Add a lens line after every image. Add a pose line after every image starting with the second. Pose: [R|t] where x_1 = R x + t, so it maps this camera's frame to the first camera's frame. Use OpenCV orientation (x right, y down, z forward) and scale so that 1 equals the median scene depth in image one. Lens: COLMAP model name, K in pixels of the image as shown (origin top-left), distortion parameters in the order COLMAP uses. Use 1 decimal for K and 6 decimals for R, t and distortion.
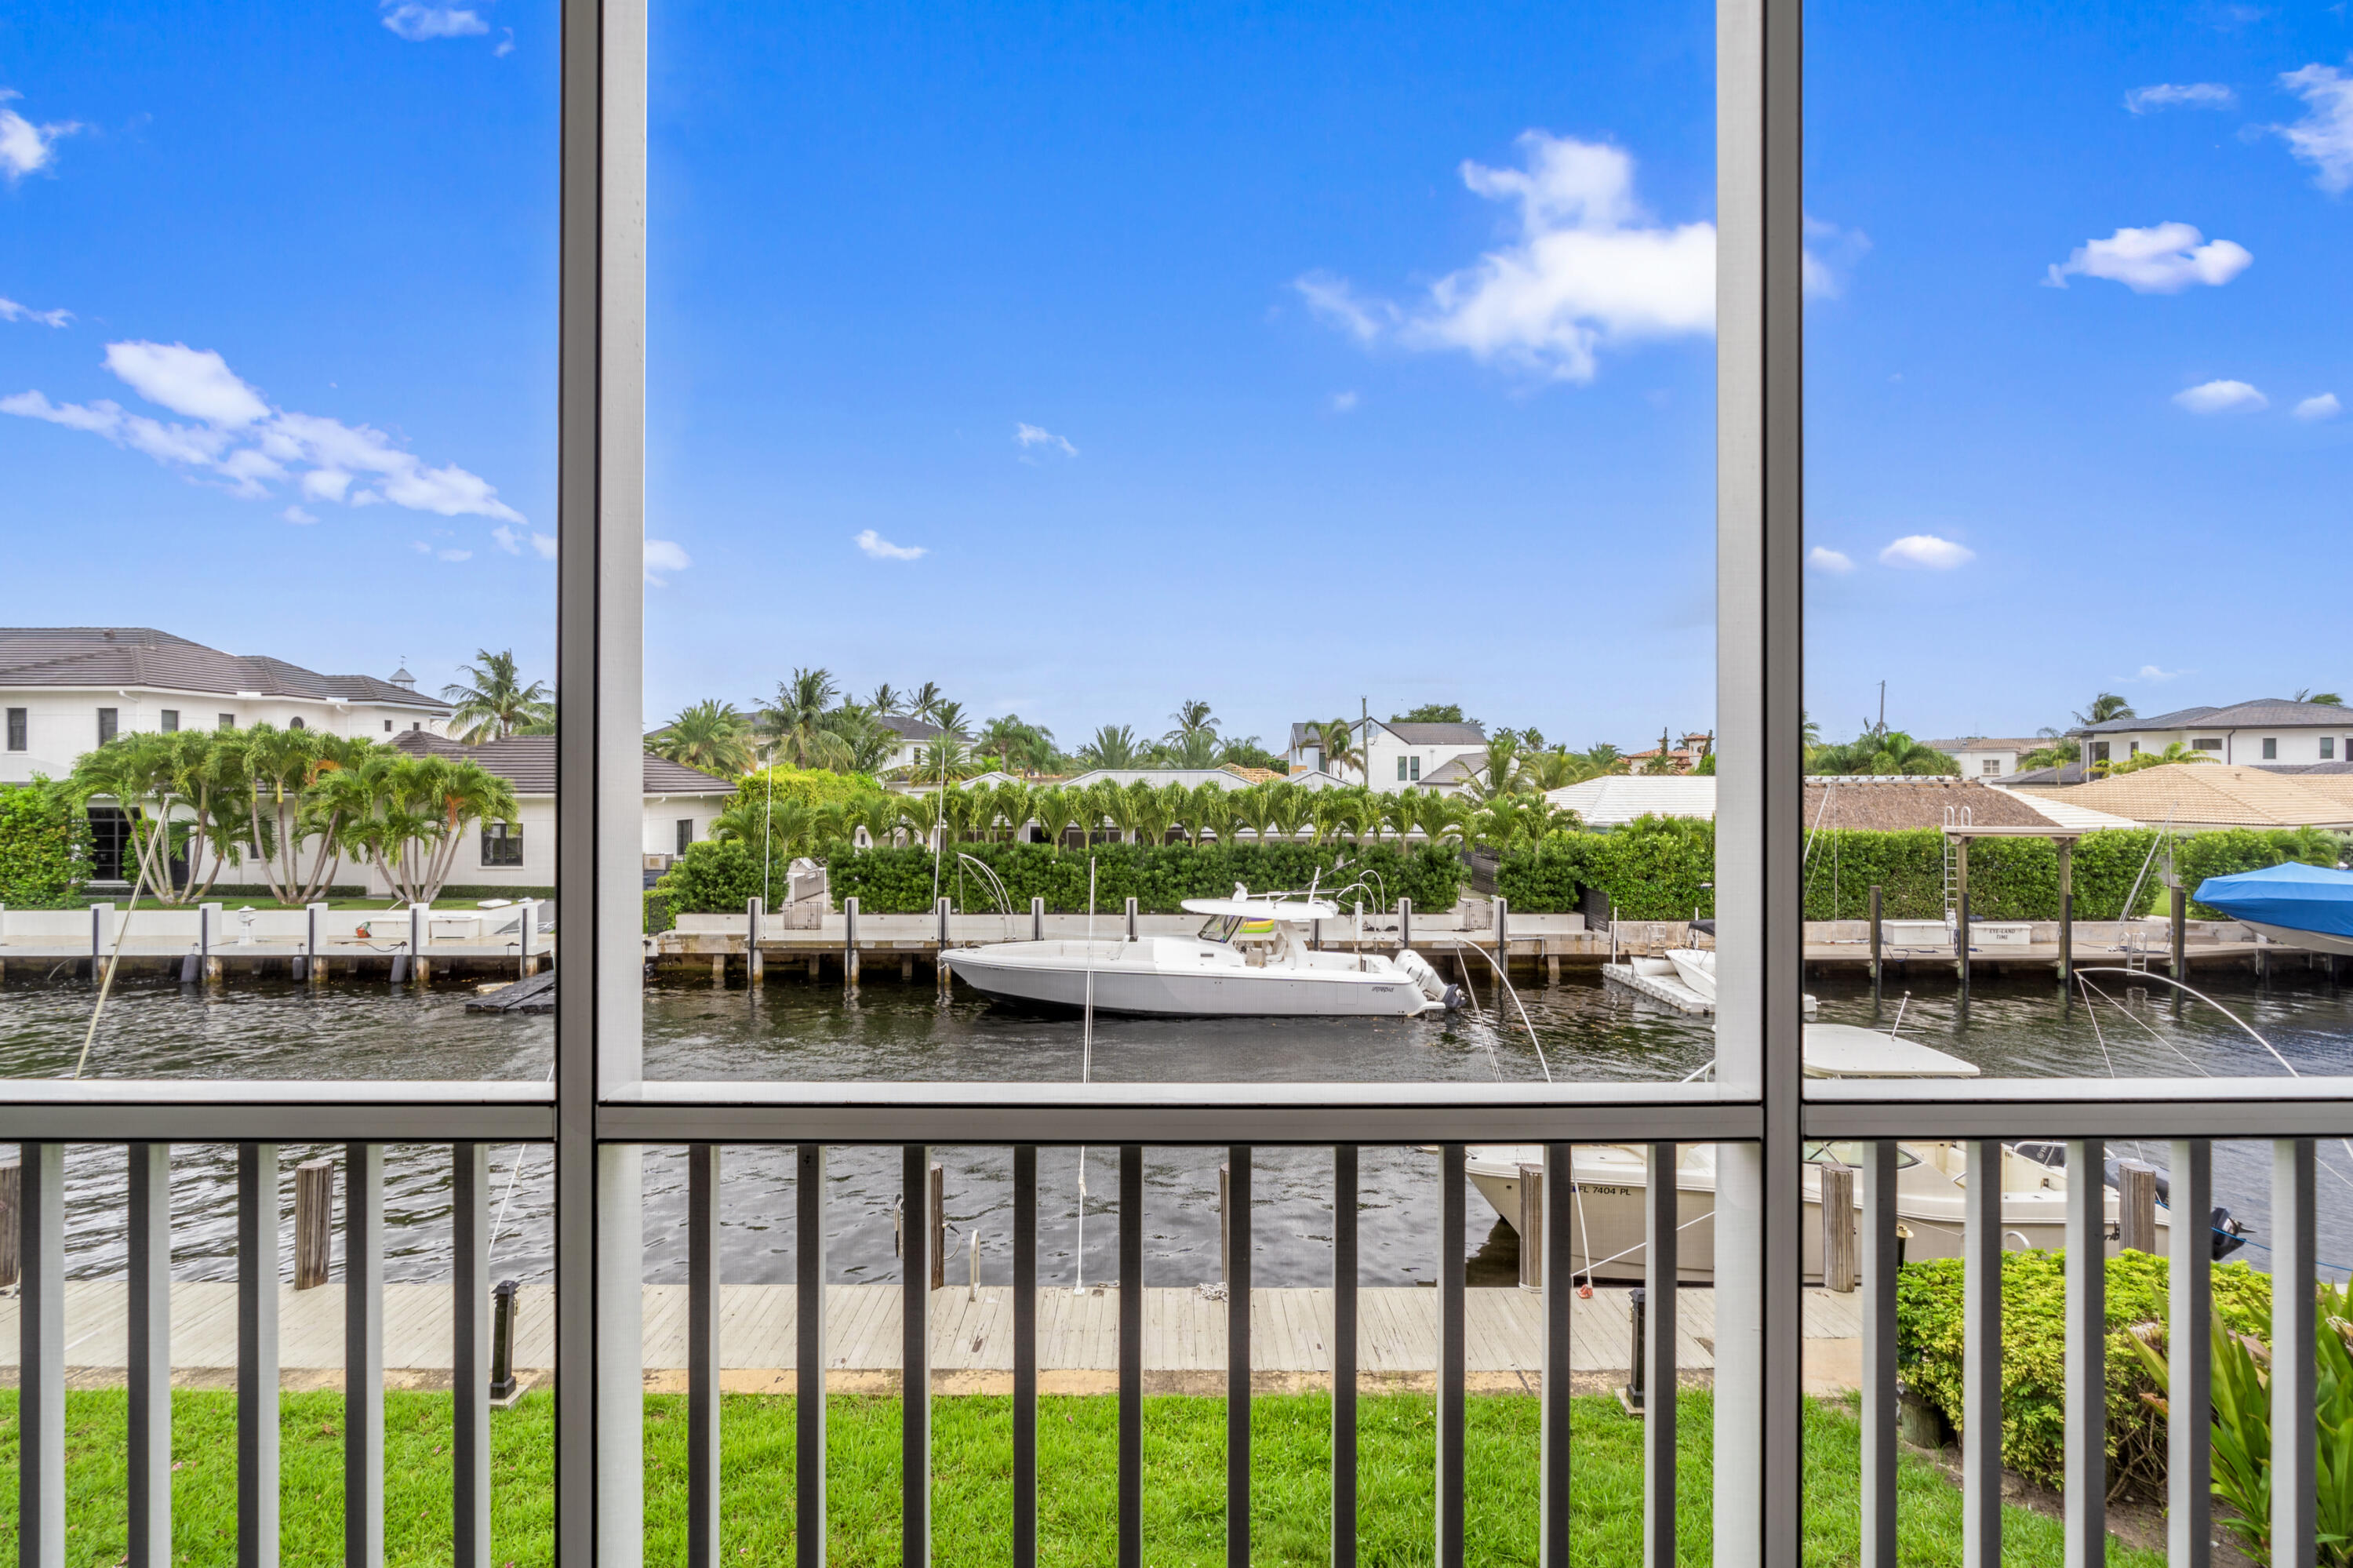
lens RADIAL K [[1111.7, 0, 1188.8], [0, 1111.7, 798.7], [0, 0, 1]] dist [0.000031, 0.001377]
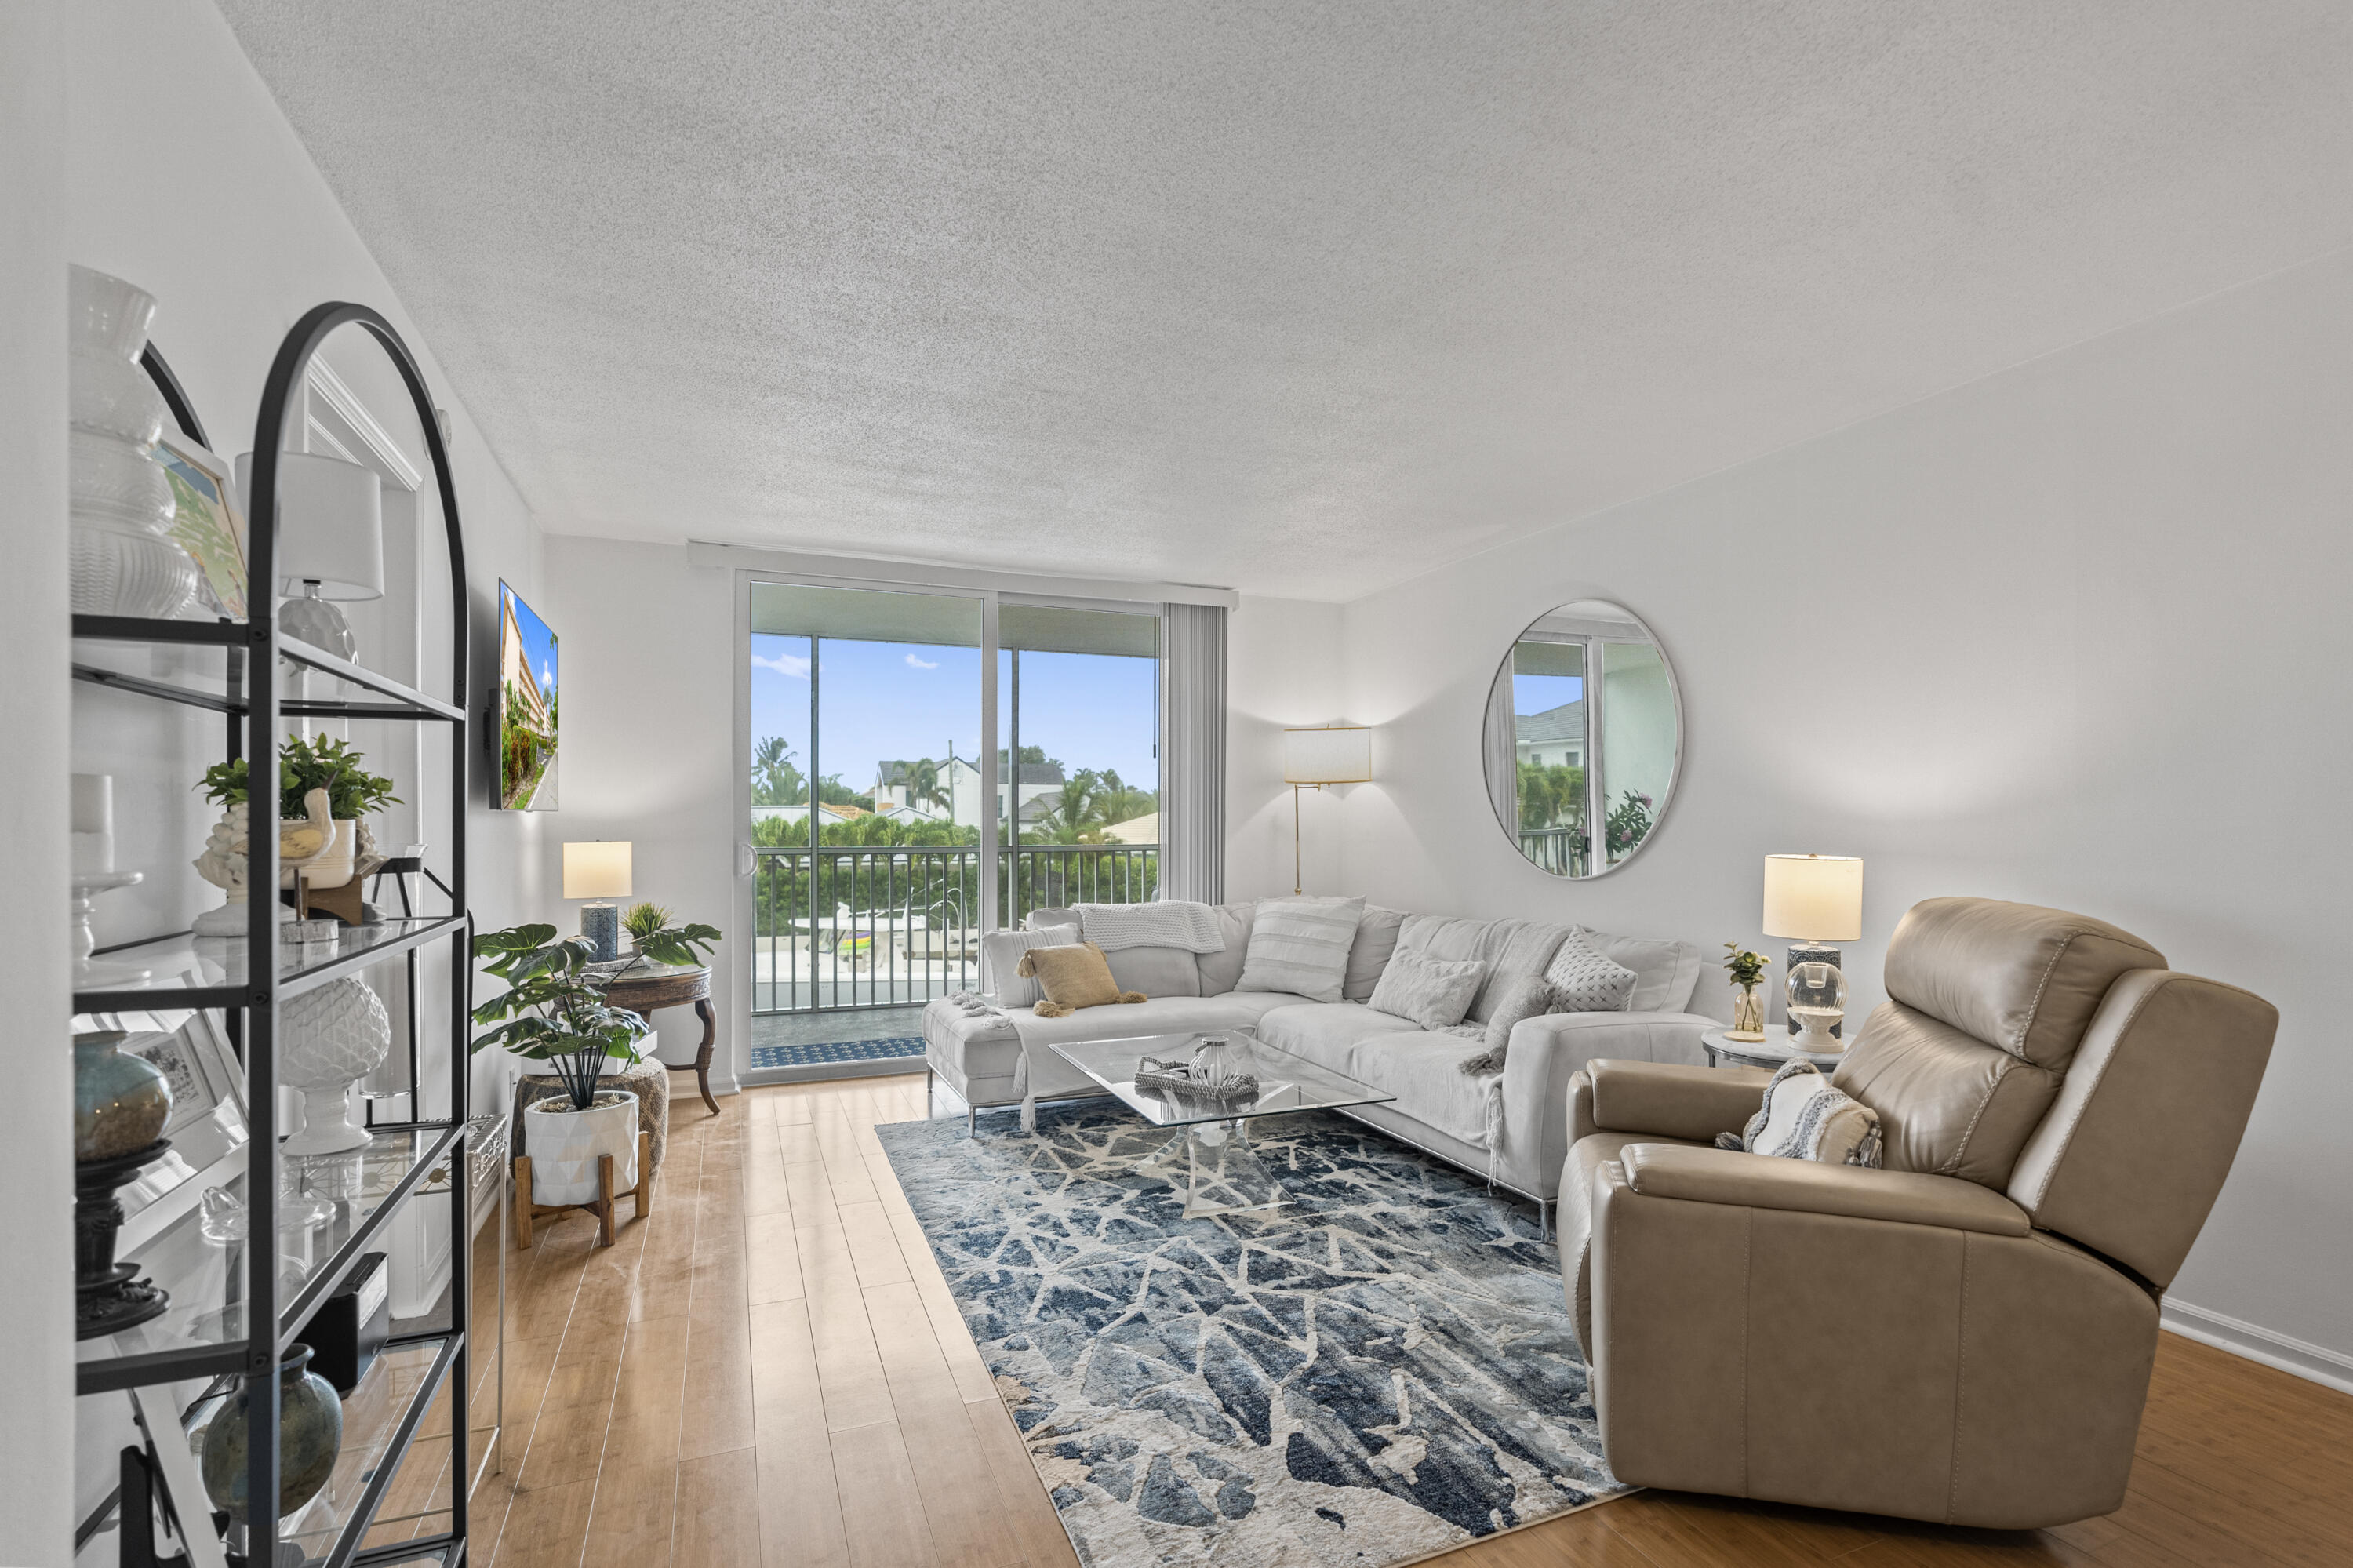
lens RADIAL K [[1111.7, 0, 1188.8], [0, 1111.7, 798.7], [0, 0, 1]] dist [0.000031, 0.001377]
pose [[0.933237, 0.006555, 0.359201, -0.028305], [0.005796, 0.999429, -0.033297, 0.006775], [-0.359214, 0.033156, 0.932666, -0.183189]]
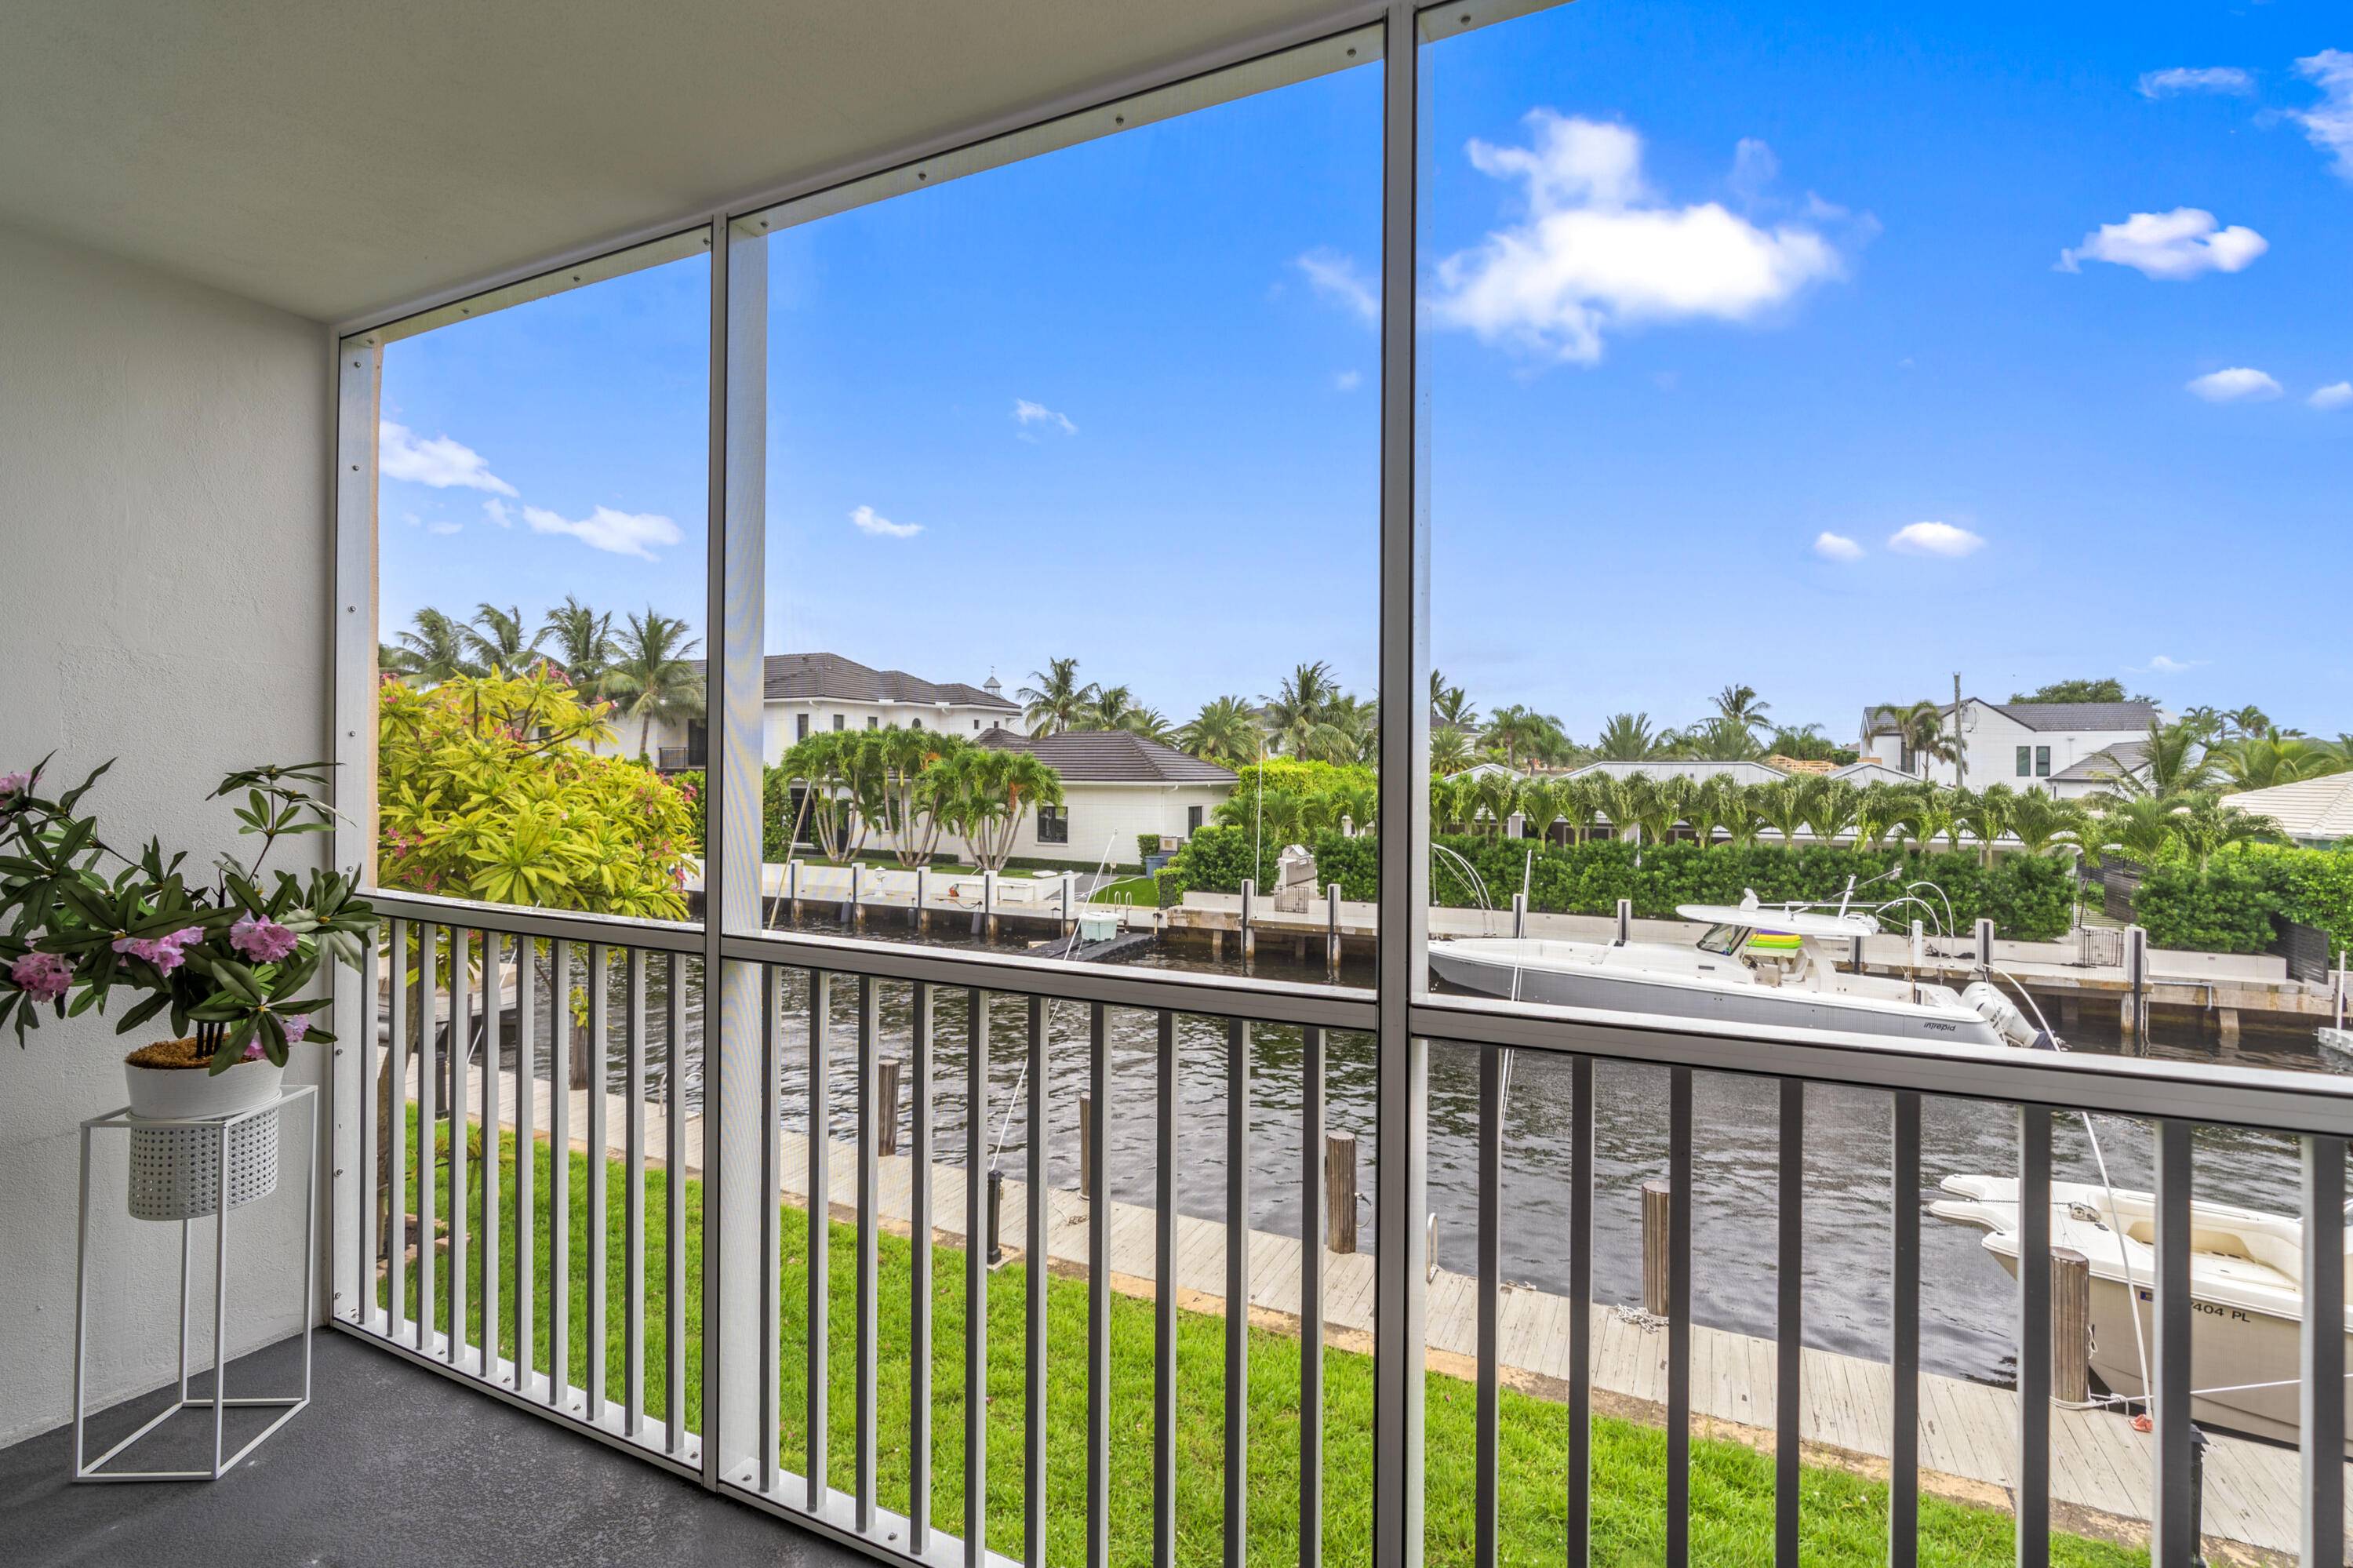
lens RADIAL K [[1127.9, 0, 1162.6], [0, 1127.9, 777.3], [0, 0, 1]] dist [0.001695, 0.000736]
pose [[0.891852, 0.008191, -0.452253, 0.027932], [-0.013693, 0.999867, -0.008893, 0.000738], [0.452120, 0.014124, 0.891845, -0.012332]]
